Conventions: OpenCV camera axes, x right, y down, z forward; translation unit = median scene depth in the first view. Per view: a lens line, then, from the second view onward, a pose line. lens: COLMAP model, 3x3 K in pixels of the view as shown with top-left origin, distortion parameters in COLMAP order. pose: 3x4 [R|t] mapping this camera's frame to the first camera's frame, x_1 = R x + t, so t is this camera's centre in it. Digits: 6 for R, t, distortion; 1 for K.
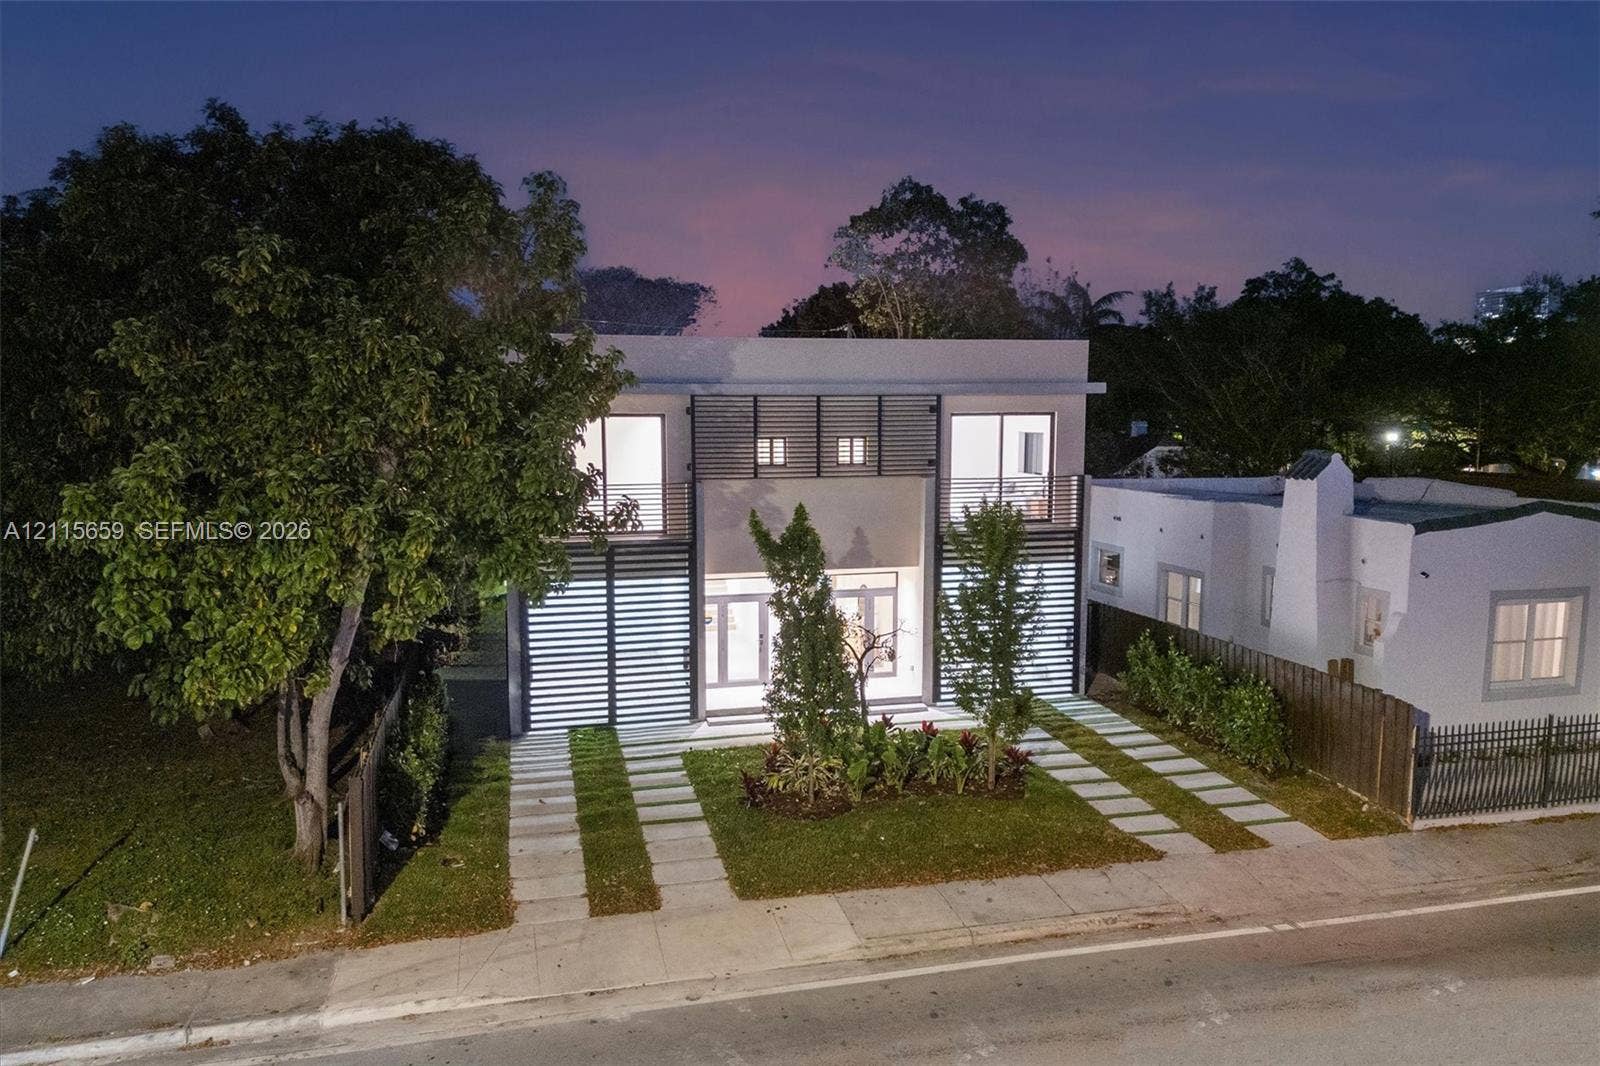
lens RADIAL K [[1240.4, 0, 798.2], [0, 1240.4, 477.0], [0, 0, 1]] dist [0.011889, 0.003890]
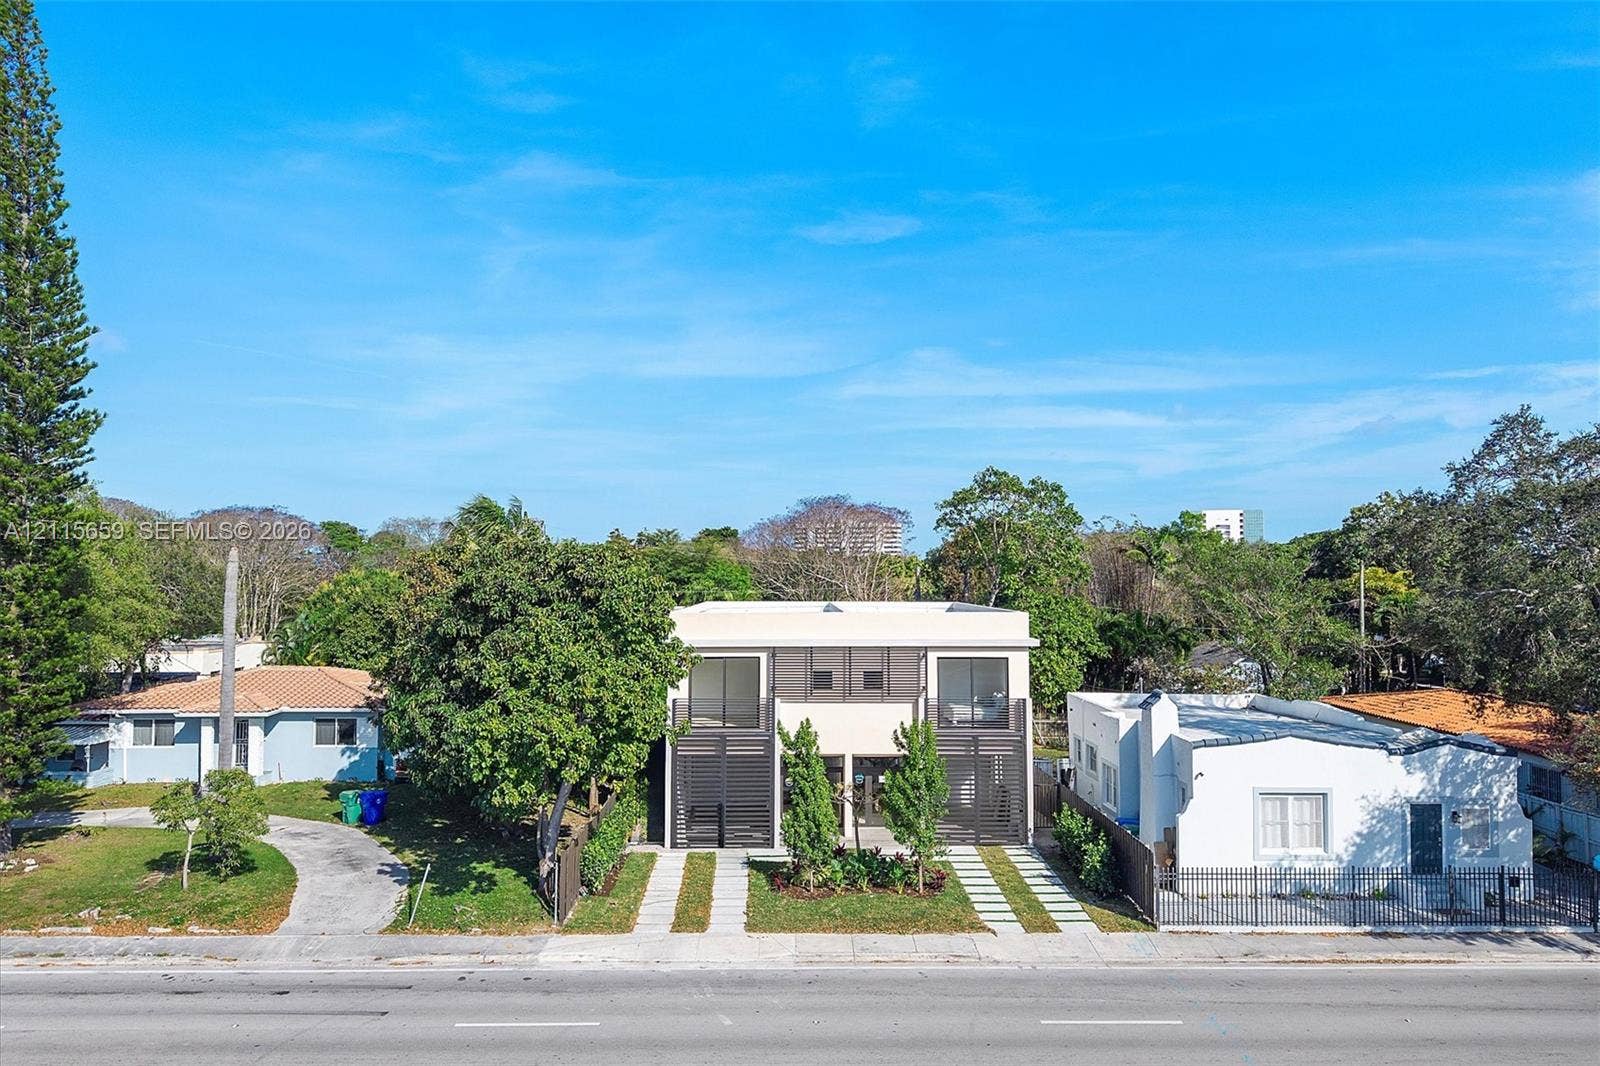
lens RADIAL K [[1240.4, 0, 798.2], [0, 1240.4, 477.0], [0, 0, 1]] dist [0.011889, 0.003890]
pose [[0.967531, -0.013119, -0.252413, 0.432201], [-0.016643, 0.993178, -0.115416, -0.115136], [0.252205, 0.115870, 0.960712, -0.755726]]
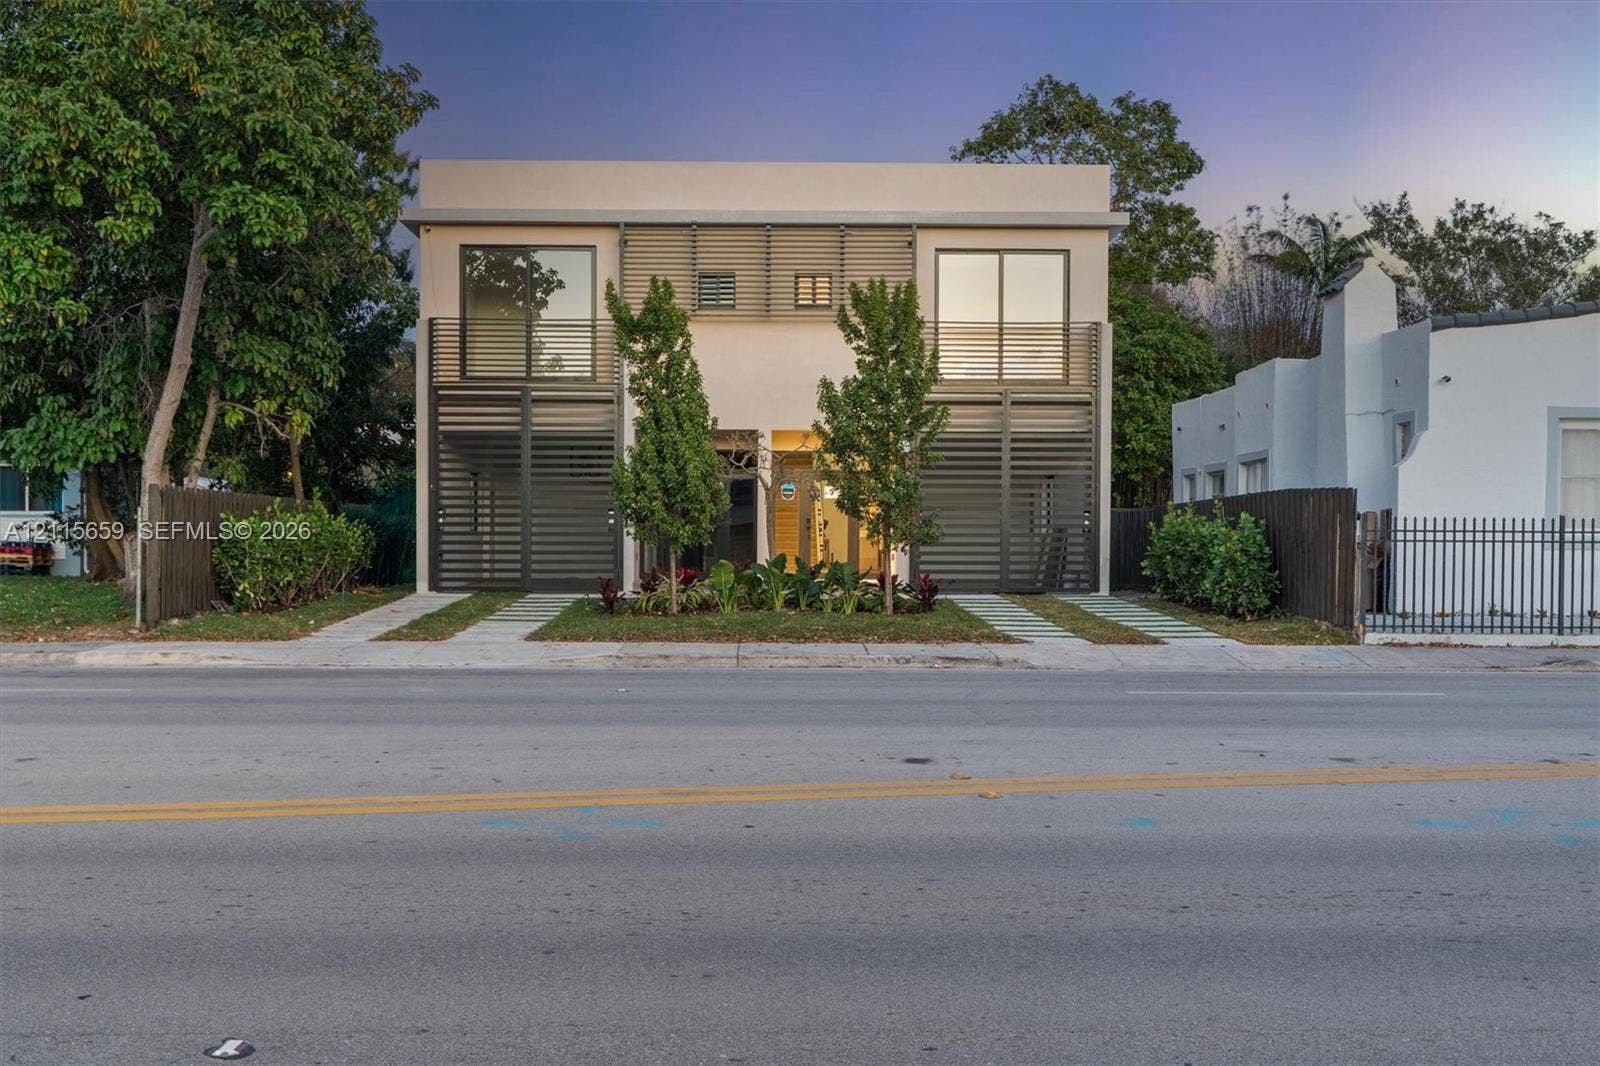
lens RADIAL K [[1779.9, 0, 800.0], [0, 1779.9, 533.0], [0, 0, 1]] dist [-0.006450, 0.002730]
pose [[0.969065, -0.004885, -0.246756, 0.402226], [-0.020873, 0.994600, -0.101663, 0.321266], [0.245920, 0.103668, 0.963730, -0.218283]]
